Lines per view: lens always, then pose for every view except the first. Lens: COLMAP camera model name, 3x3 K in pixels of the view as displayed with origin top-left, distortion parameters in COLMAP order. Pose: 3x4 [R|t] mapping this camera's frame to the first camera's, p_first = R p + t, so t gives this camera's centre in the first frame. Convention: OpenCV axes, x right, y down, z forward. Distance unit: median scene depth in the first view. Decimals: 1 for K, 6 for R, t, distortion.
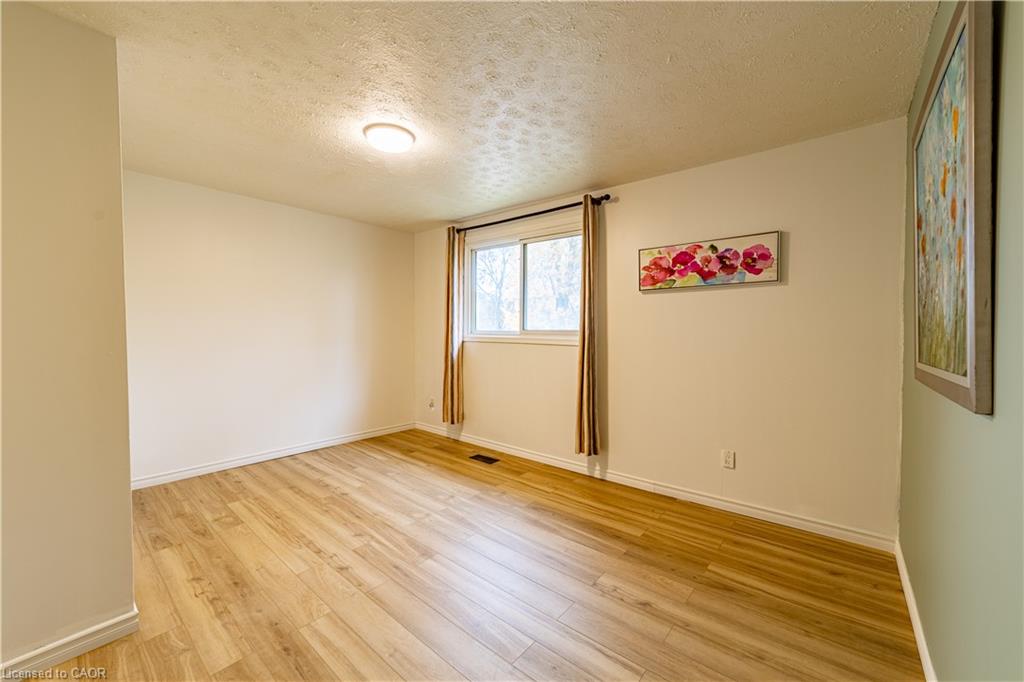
lens RADIAL K [[395.8, 0, 512.0], [0, 395.8, 341.0], [0, 0, 1]] dist [-0.031567, 0.011152]
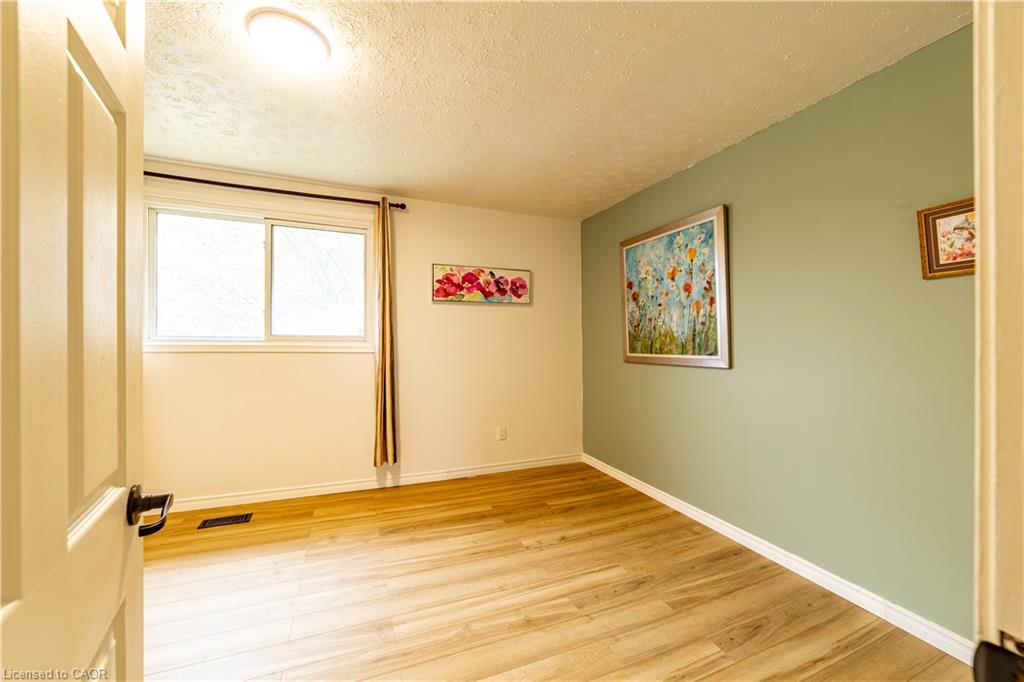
lens RADIAL K [[395.8, 0, 512.0], [0, 395.8, 341.0], [0, 0, 1]] dist [-0.031567, 0.011152]
pose [[0.472593, -0.005163, 0.881266, -0.580568], [0.018359, 0.999824, -0.003987, -0.007288], [-0.881090, 0.018063, 0.472604, 0.304449]]
